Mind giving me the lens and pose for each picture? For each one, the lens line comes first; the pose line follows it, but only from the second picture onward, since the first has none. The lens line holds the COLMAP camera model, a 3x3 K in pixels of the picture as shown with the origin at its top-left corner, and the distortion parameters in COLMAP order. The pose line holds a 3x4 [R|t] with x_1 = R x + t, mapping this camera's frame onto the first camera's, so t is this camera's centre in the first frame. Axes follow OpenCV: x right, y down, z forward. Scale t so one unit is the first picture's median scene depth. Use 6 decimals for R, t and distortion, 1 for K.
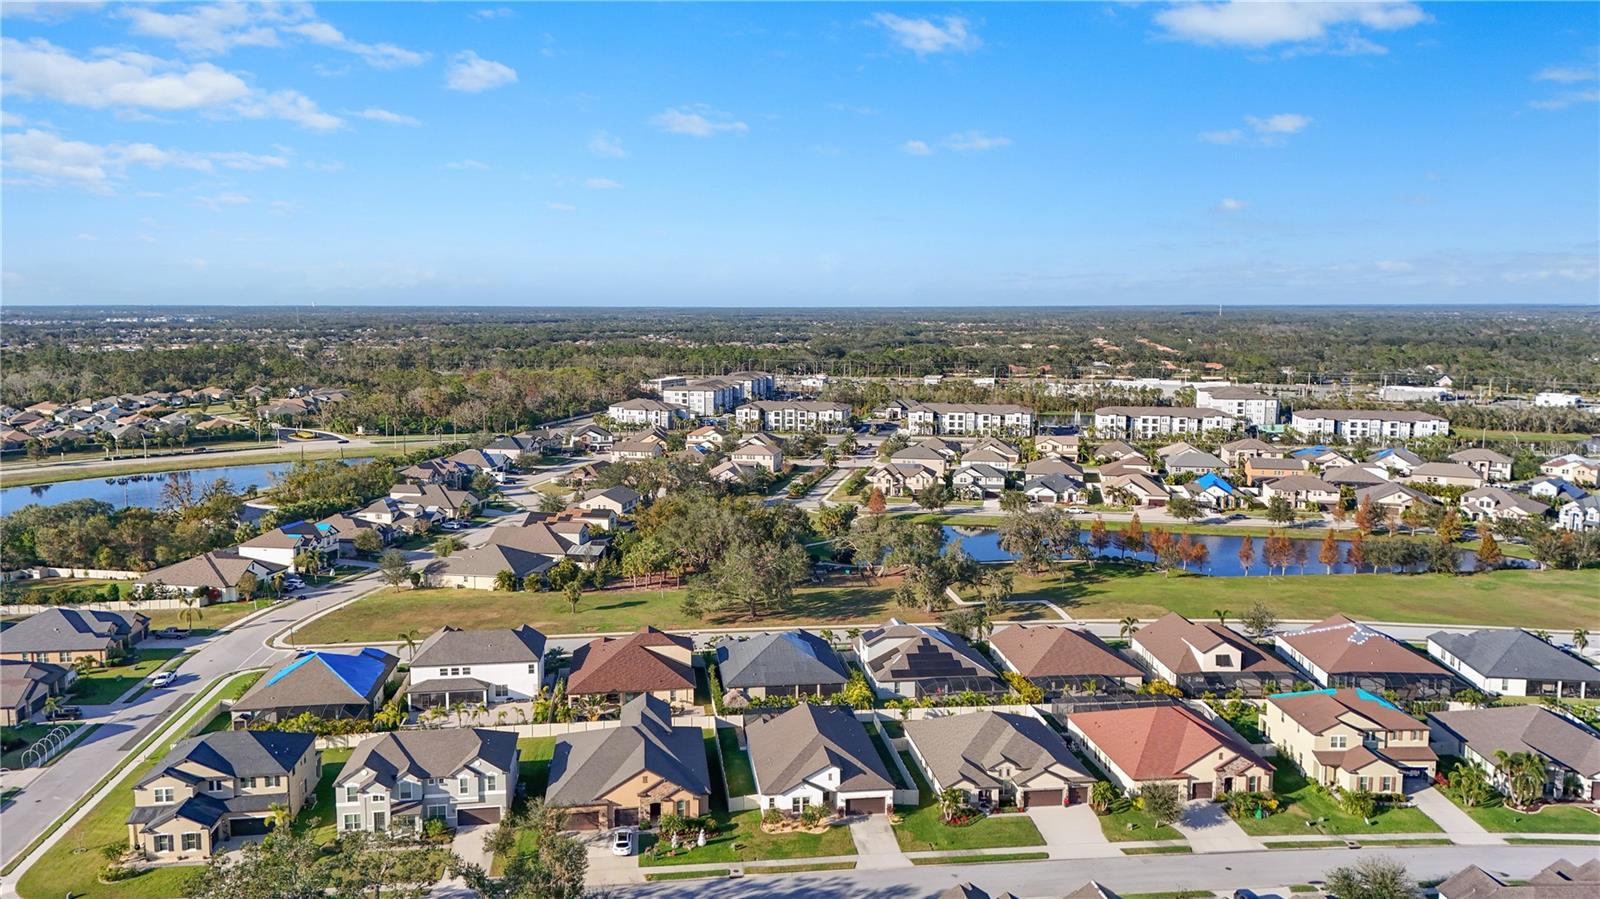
lens RADIAL K [[1190.9, 0, 803.9], [0, 1190.9, 447.8], [0, 0, 1]] dist [0.101676, -0.129423]
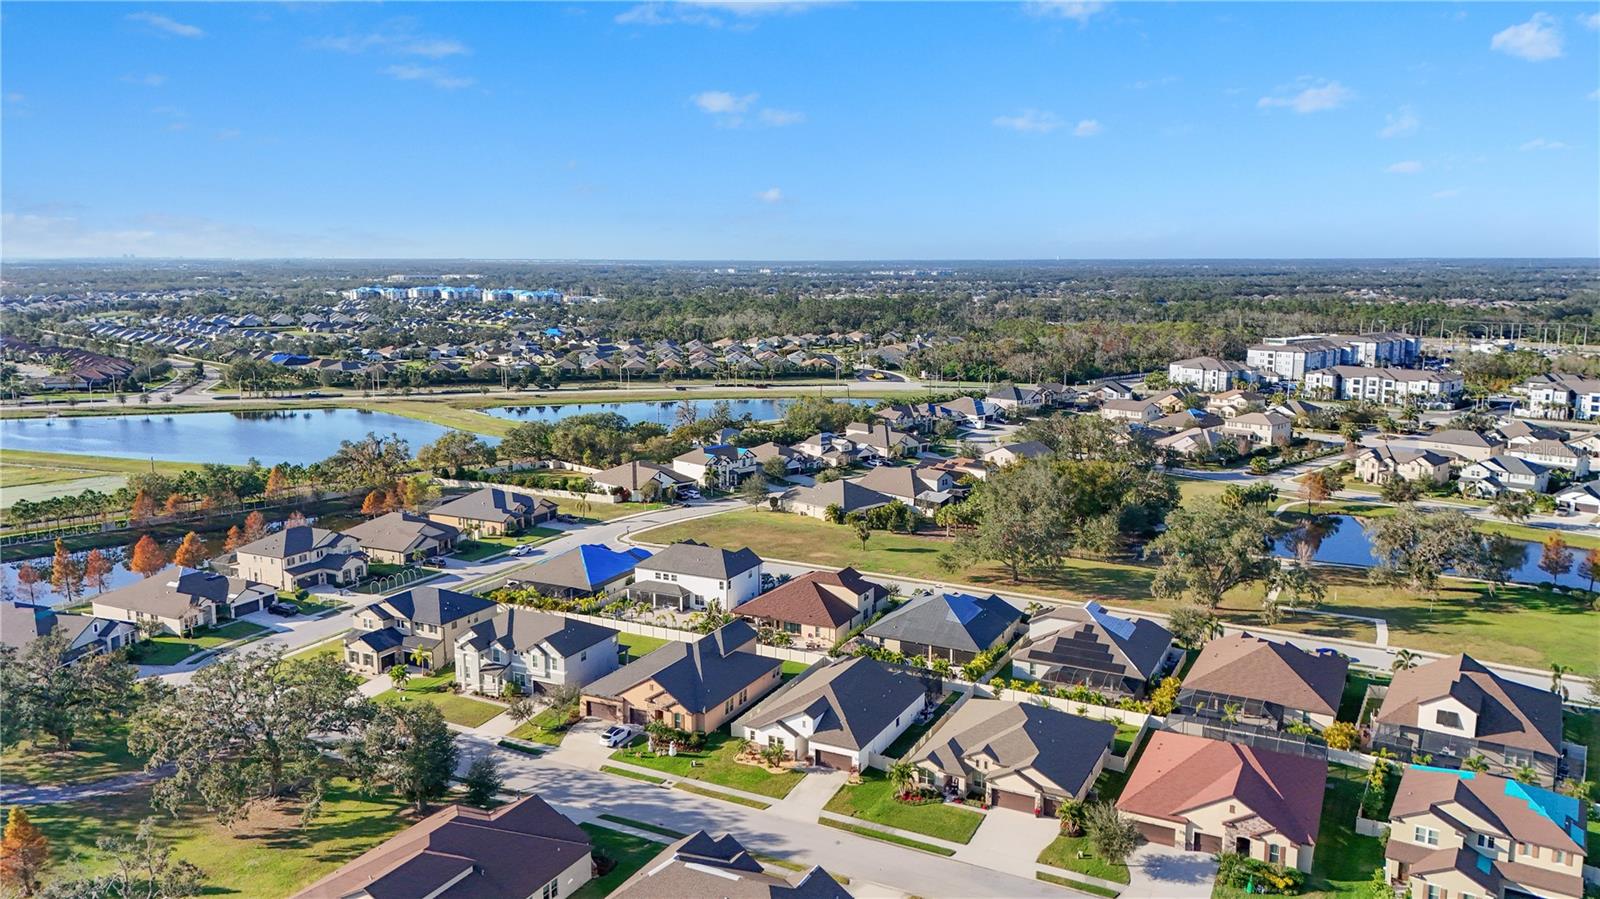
lens RADIAL K [[1190.9, 0, 803.9], [0, 1190.9, 447.8], [0, 0, 1]] dist [0.101676, -0.129423]
pose [[0.824330, 0.092193, -0.558552, 0.451770], [-0.070516, 0.995688, 0.060275, -0.016138], [0.561700, -0.010300, 0.827277, 0.129357]]
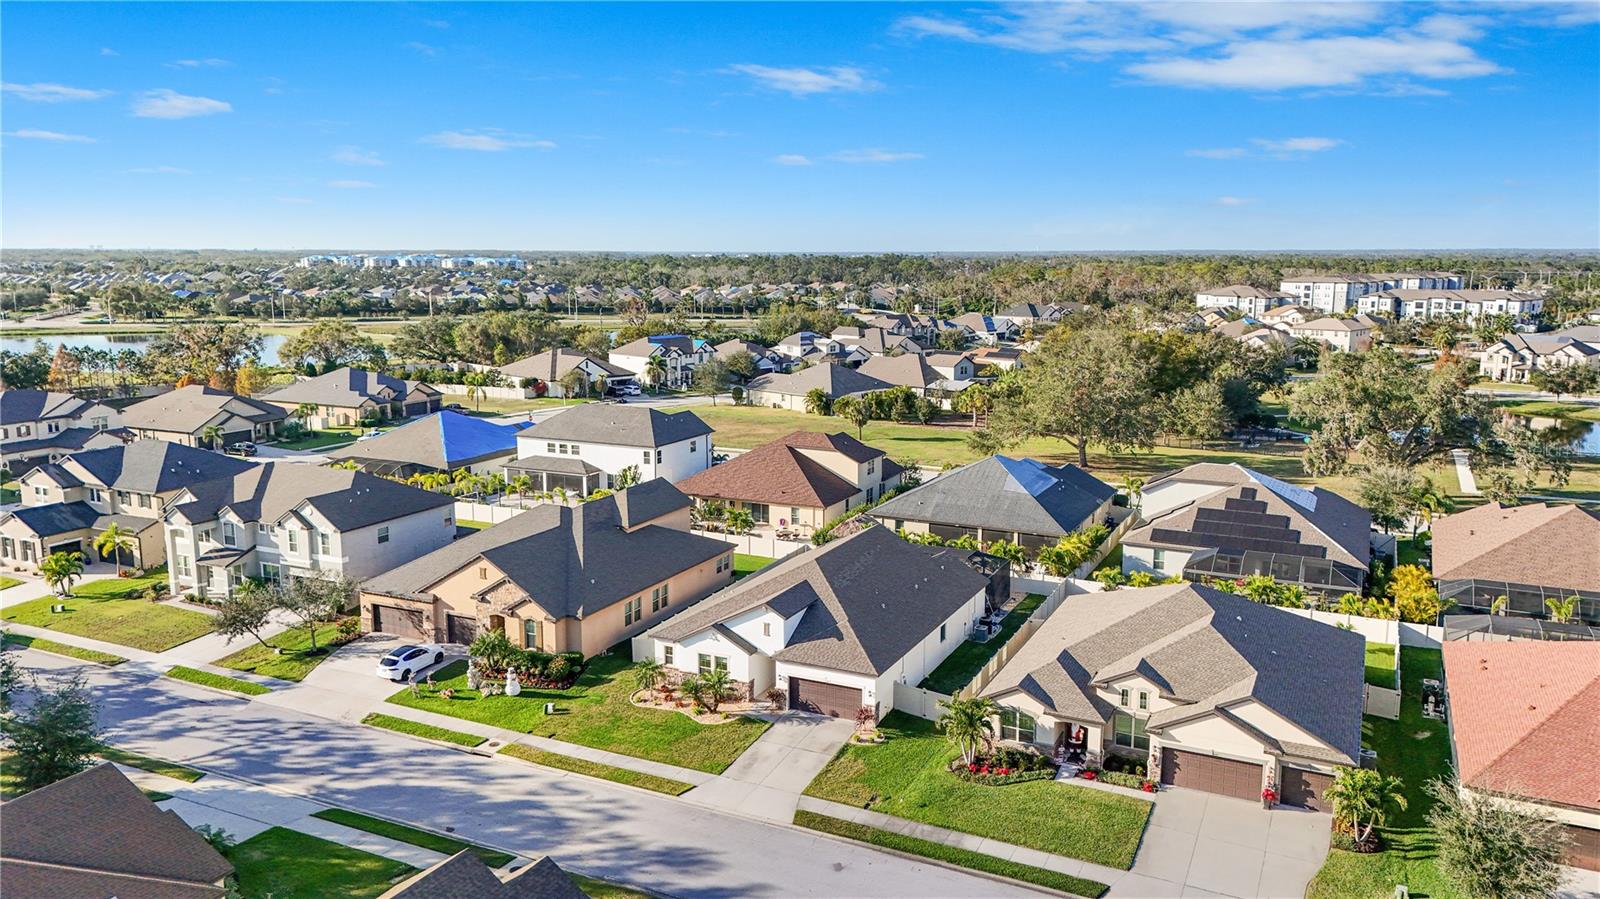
lens RADIAL K [[1188.2, 0, 798.9], [0, 1188.2, 446.4], [0, 0, 1]] dist [0.077593, -0.067254]
pose [[0.831651, 0.090034, -0.547951, 0.245608], [-0.067882, 0.995851, 0.060602, 0.130109], [0.551134, -0.013204, 0.834312, 0.461388]]
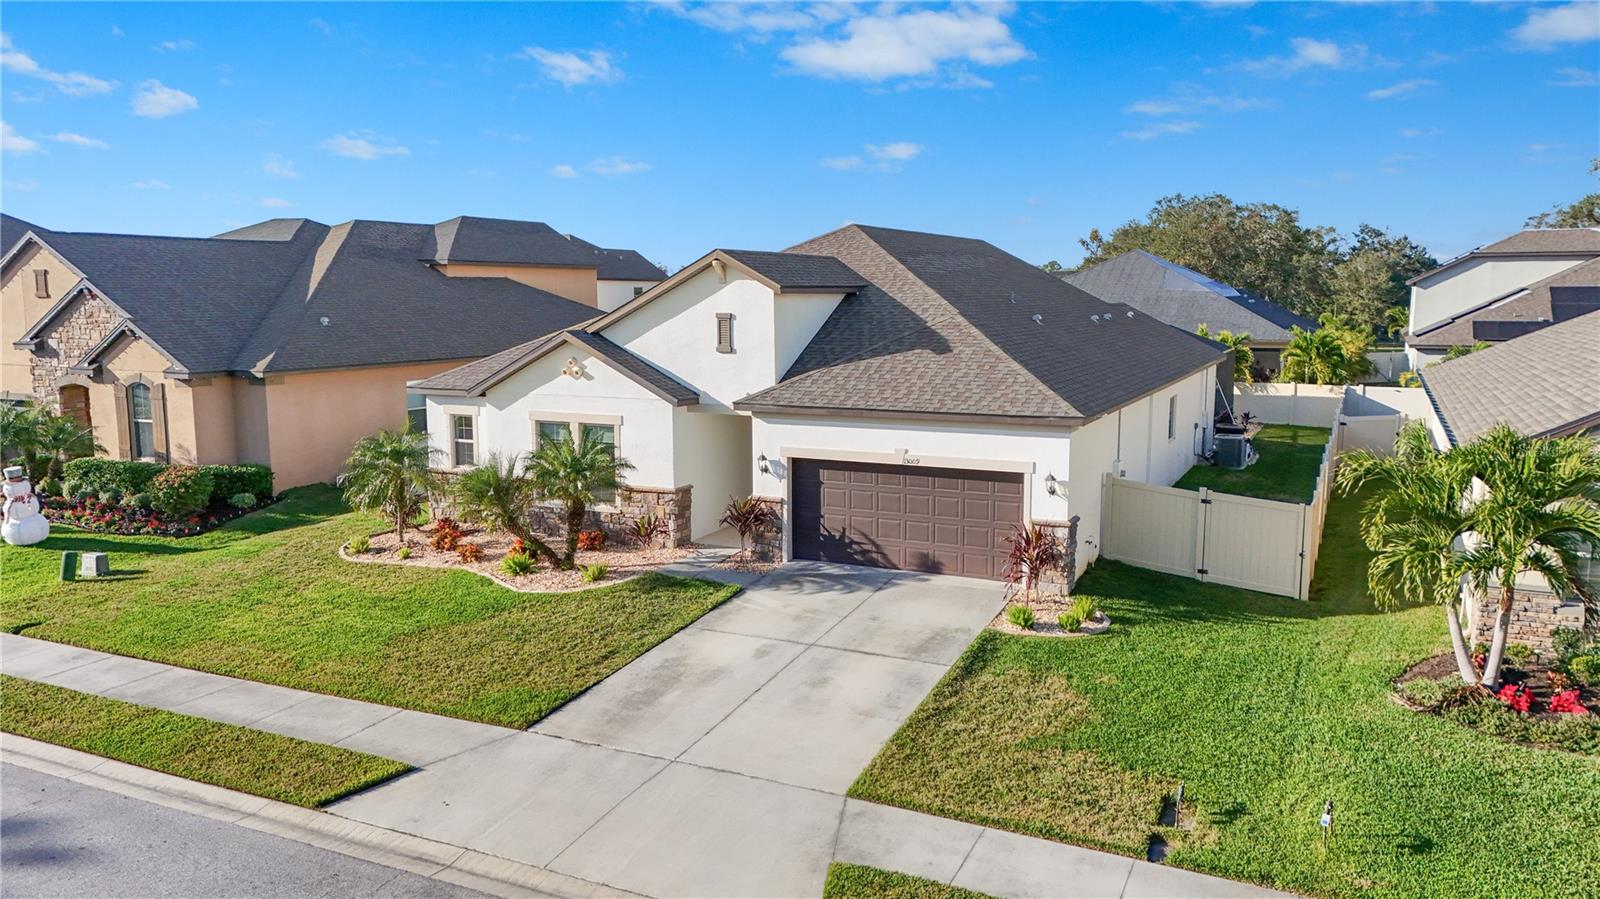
lens RADIAL K [[1190.9, 0, 803.9], [0, 1190.9, 447.8], [0, 0, 1]] dist [0.101676, -0.129423]
pose [[0.836712, 0.072048, -0.542882, 0.103374], [-0.067559, 0.997316, 0.028233, 0.227189], [0.543459, 0.013053, 0.839334, 0.682389]]
